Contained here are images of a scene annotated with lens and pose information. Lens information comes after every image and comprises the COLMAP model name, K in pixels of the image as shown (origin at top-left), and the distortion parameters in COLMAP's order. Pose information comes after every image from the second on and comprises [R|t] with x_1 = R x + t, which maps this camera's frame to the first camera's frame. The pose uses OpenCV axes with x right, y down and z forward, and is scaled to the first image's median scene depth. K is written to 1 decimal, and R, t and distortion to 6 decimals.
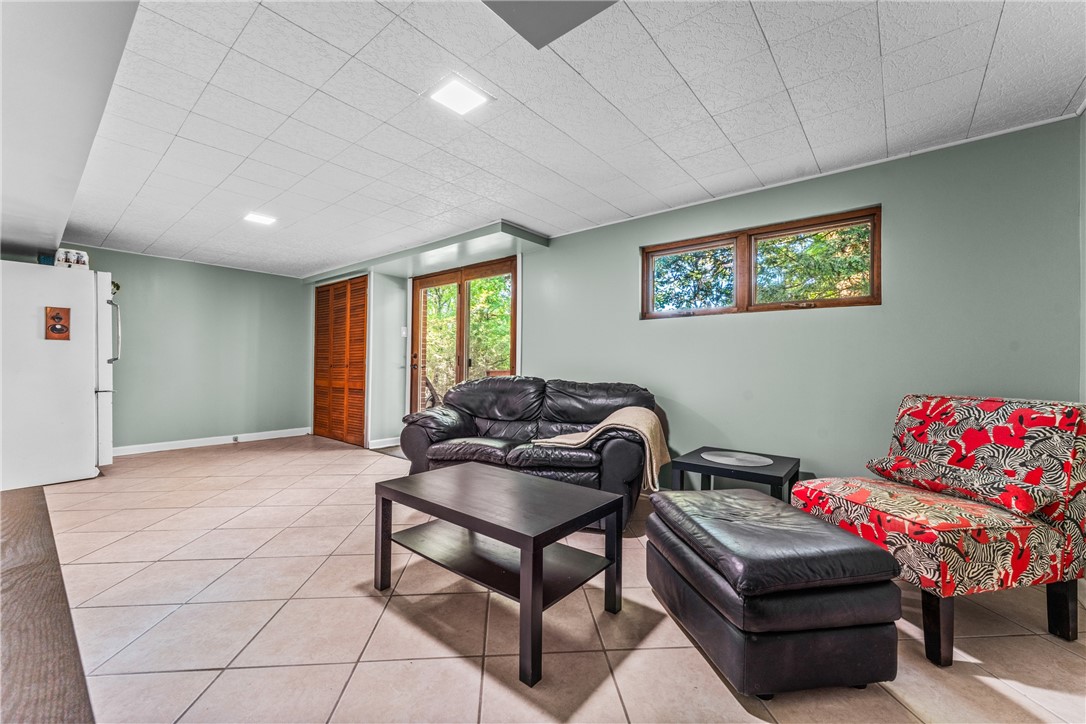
lens RADIAL K [[432.1, 0, 540.3], [0, 432.1, 360.3], [0, 0, 1]] dist [0.000037, -0.000195]
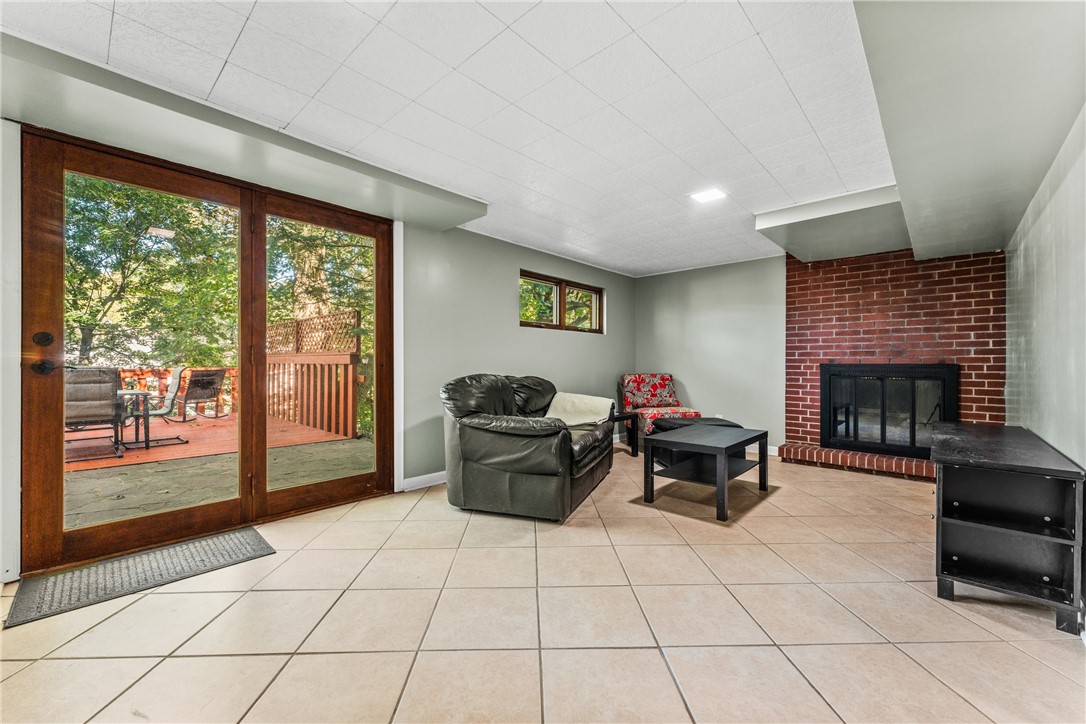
lens RADIAL K [[432.1, 0, 540.3], [0, 432.1, 360.3], [0, 0, 1]] dist [0.000037, -0.000195]
pose [[0.052404, -0.001919, 0.998624, -1.694291], [-0.018127, 0.999832, 0.002872, 0.005194], [-0.998461, -0.018253, 0.052361, 1.424278]]
